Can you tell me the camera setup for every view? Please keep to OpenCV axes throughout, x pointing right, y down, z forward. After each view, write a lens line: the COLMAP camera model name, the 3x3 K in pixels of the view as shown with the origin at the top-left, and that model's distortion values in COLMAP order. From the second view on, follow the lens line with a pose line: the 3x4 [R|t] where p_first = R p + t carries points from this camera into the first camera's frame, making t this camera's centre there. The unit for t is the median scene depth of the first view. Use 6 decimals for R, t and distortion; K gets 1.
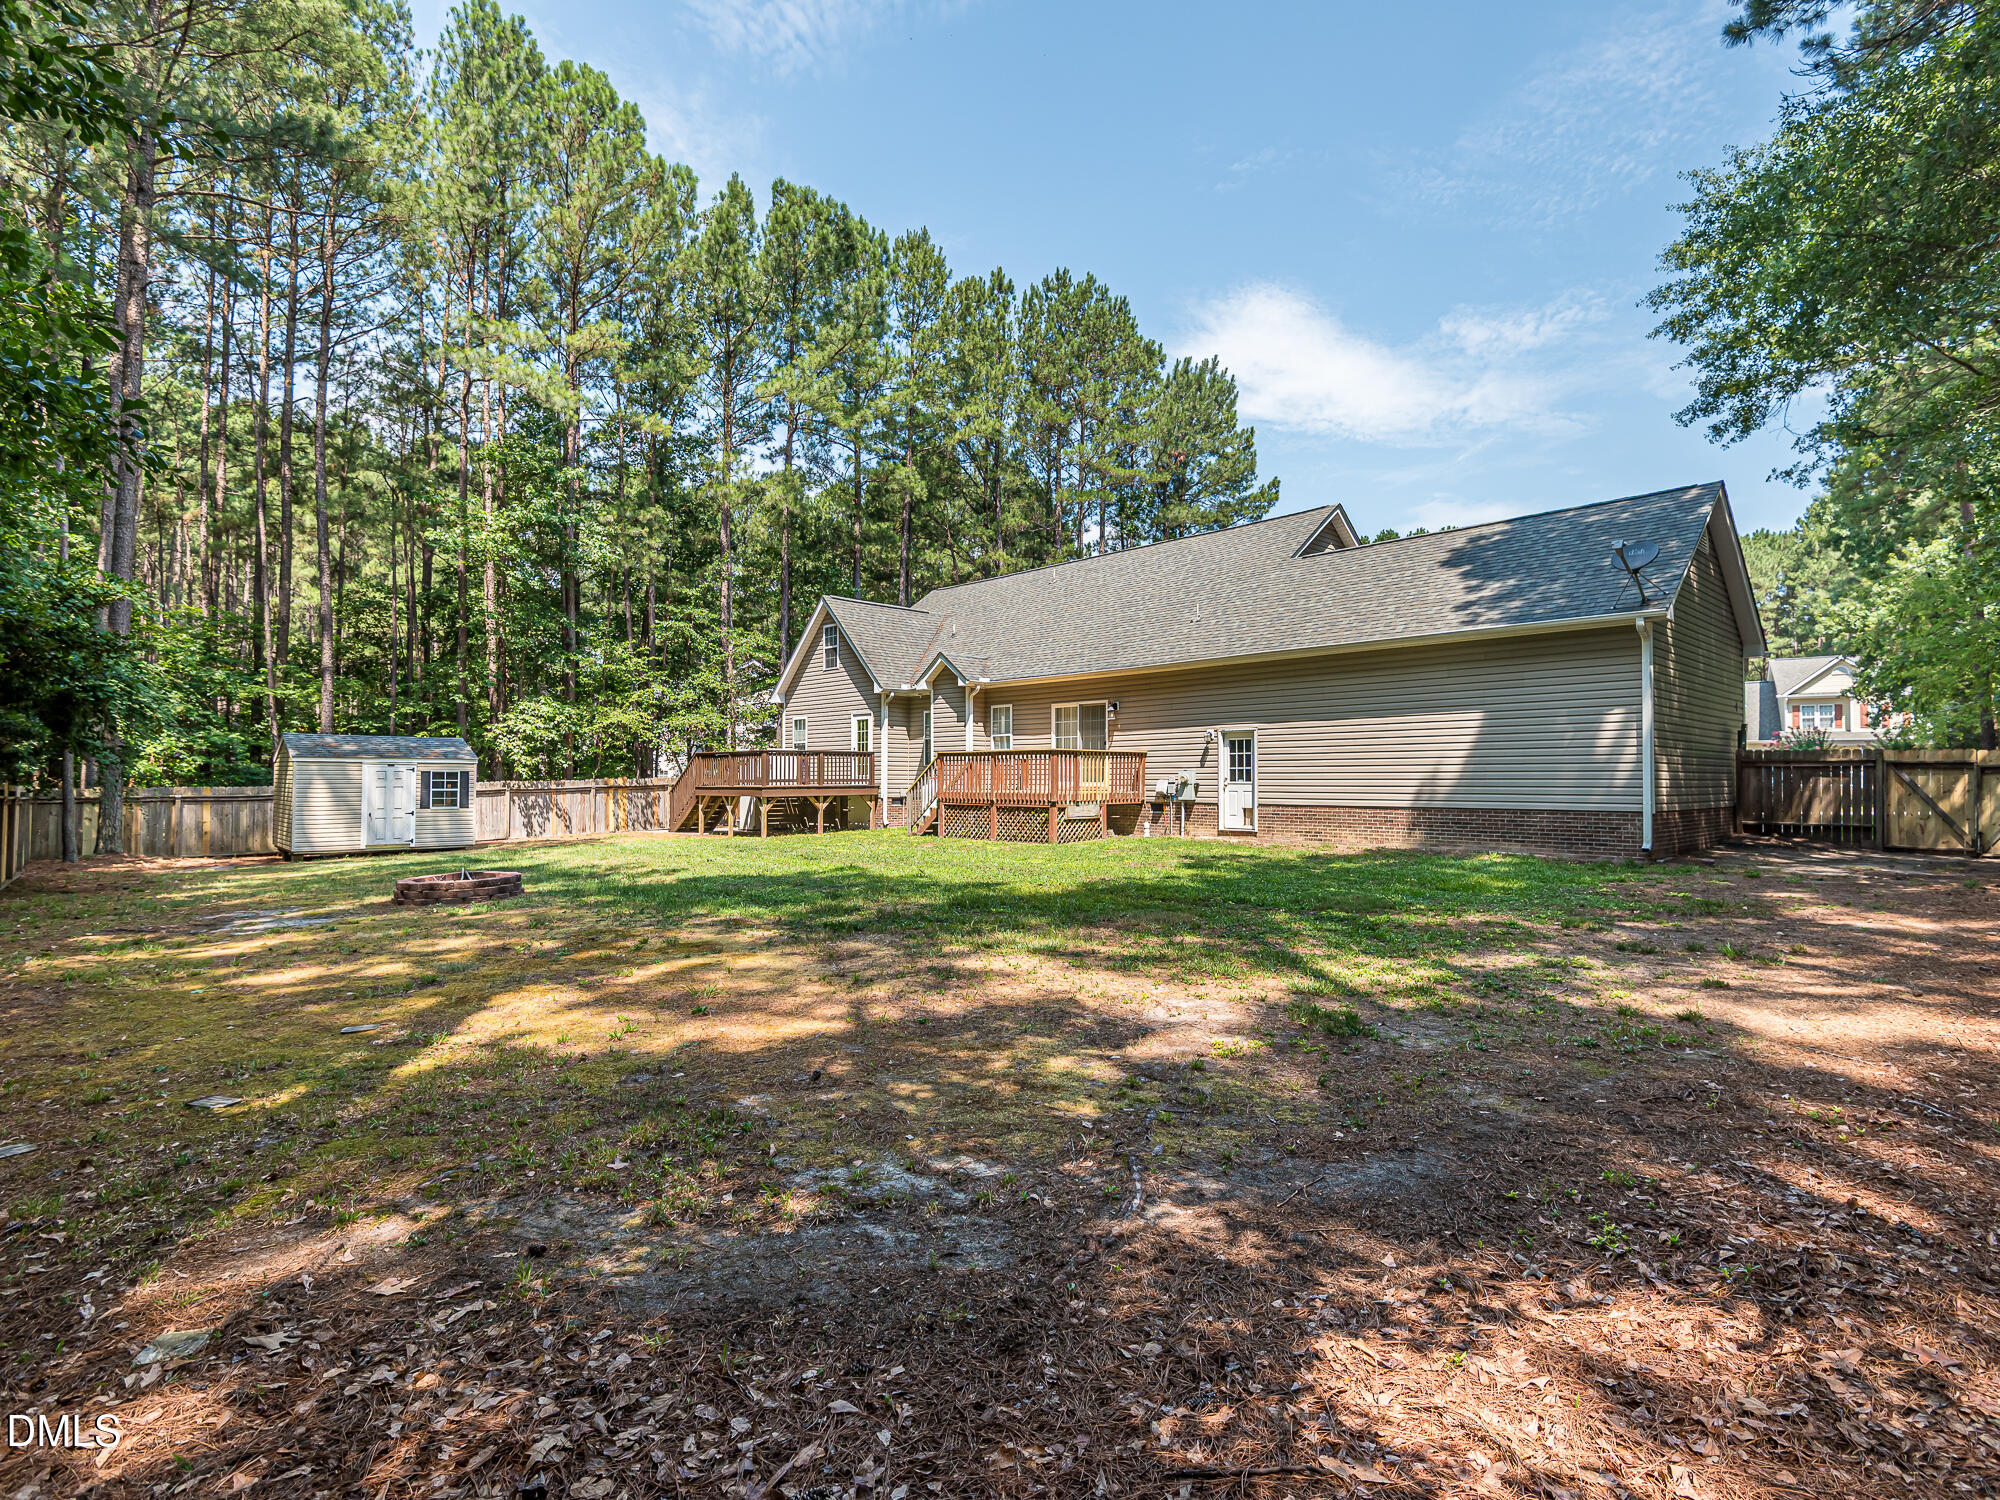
lens RADIAL K [[1022.2, 0, 989.1], [0, 1022.2, 748.5], [0, 0, 1]] dist [0.035185, -0.022810]
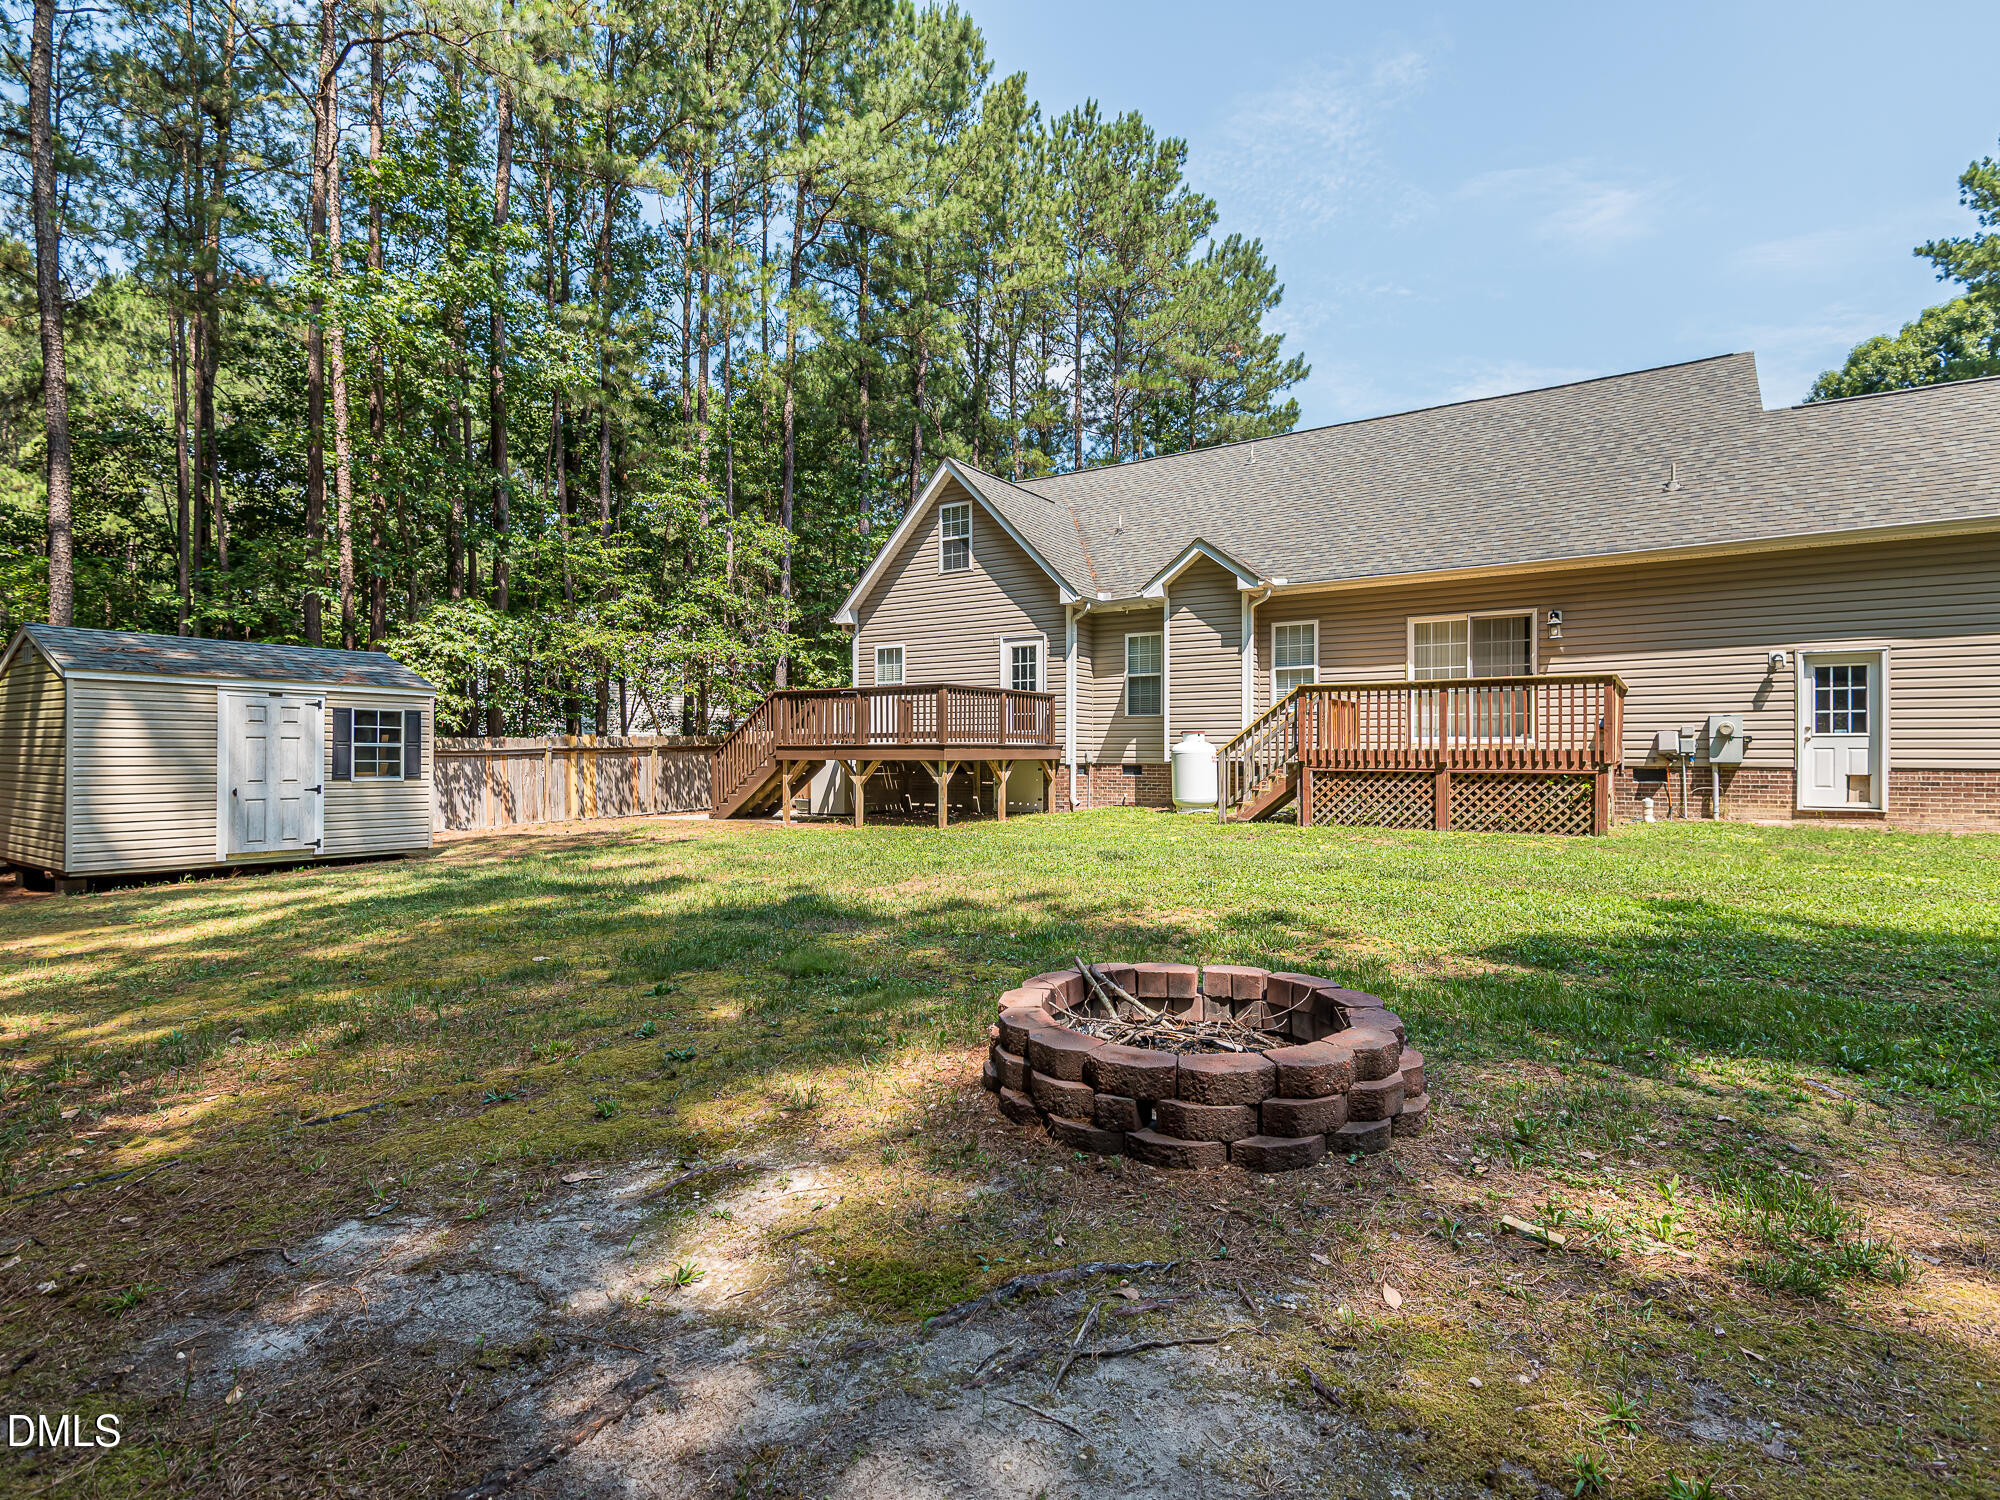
lens RADIAL K [[1022.2, 0, 982.4], [0, 1022.2, 755.8], [0, 0, 1]] dist [0.035185, -0.022810]
pose [[0.974159, 0.002662, 0.225849, -0.334119], [-0.009471, 0.999533, 0.029068, 0.026577], [-0.225666, -0.030456, 0.973729, 0.402327]]
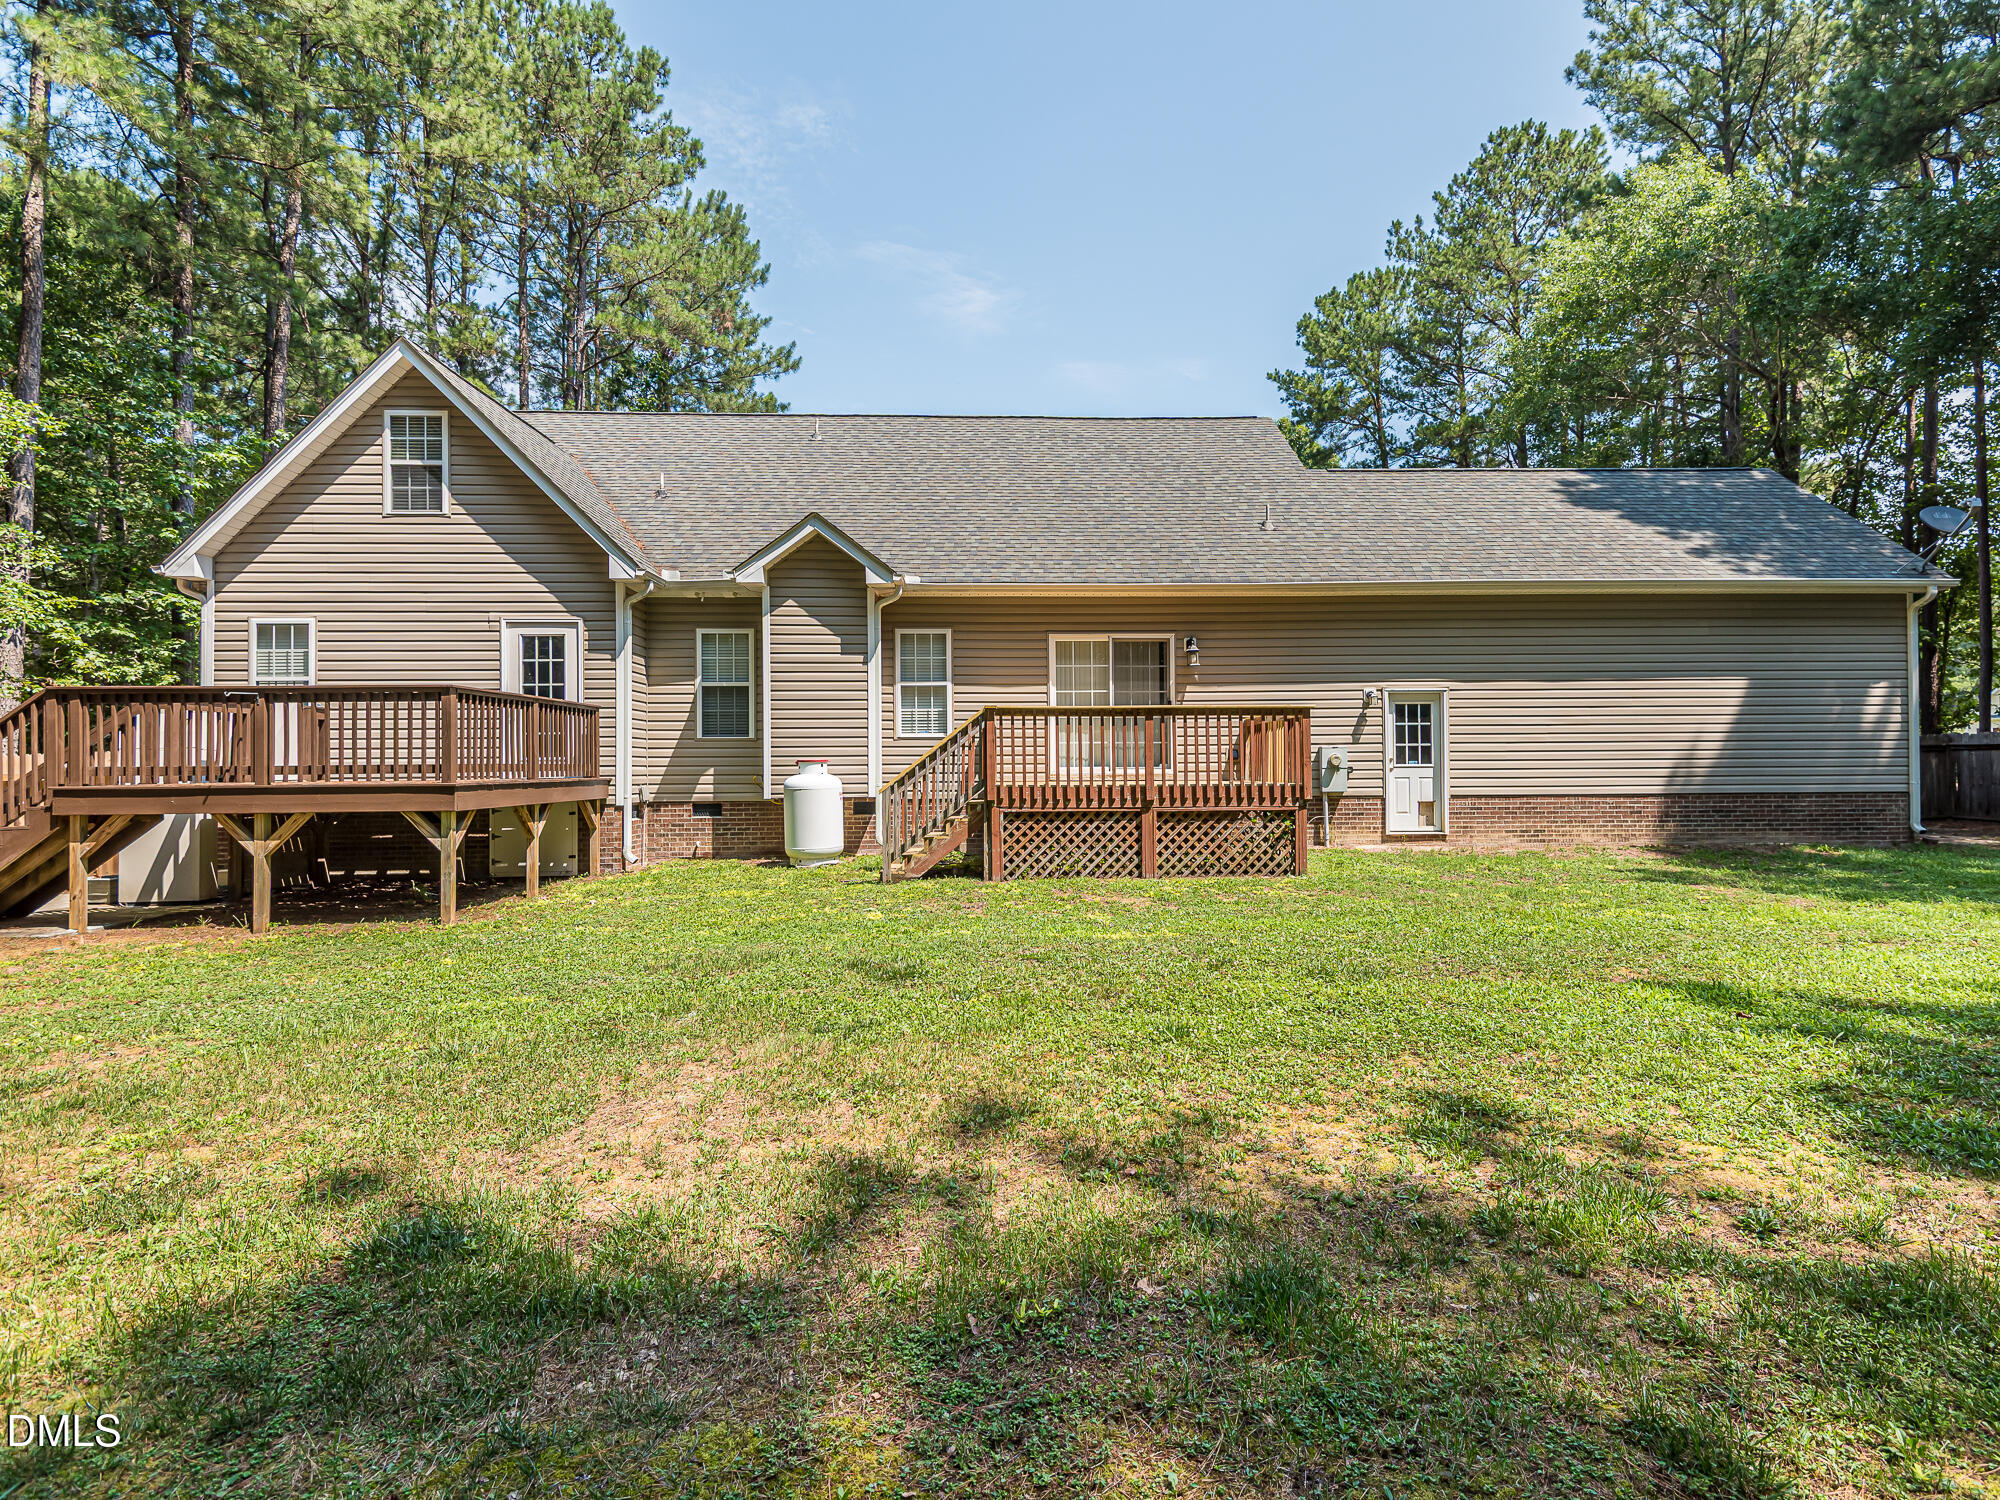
lens RADIAL K [[1022.2, 0, 1057.3], [0, 1022.2, 753.8], [0, 0, 1]] dist [0.035185, -0.022810]
pose [[0.651437, 0.006548, 0.758675, -0.360511], [-0.016294, 0.999853, 0.005361, 0.020714], [-0.758528, -0.015854, 0.651448, 0.588070]]
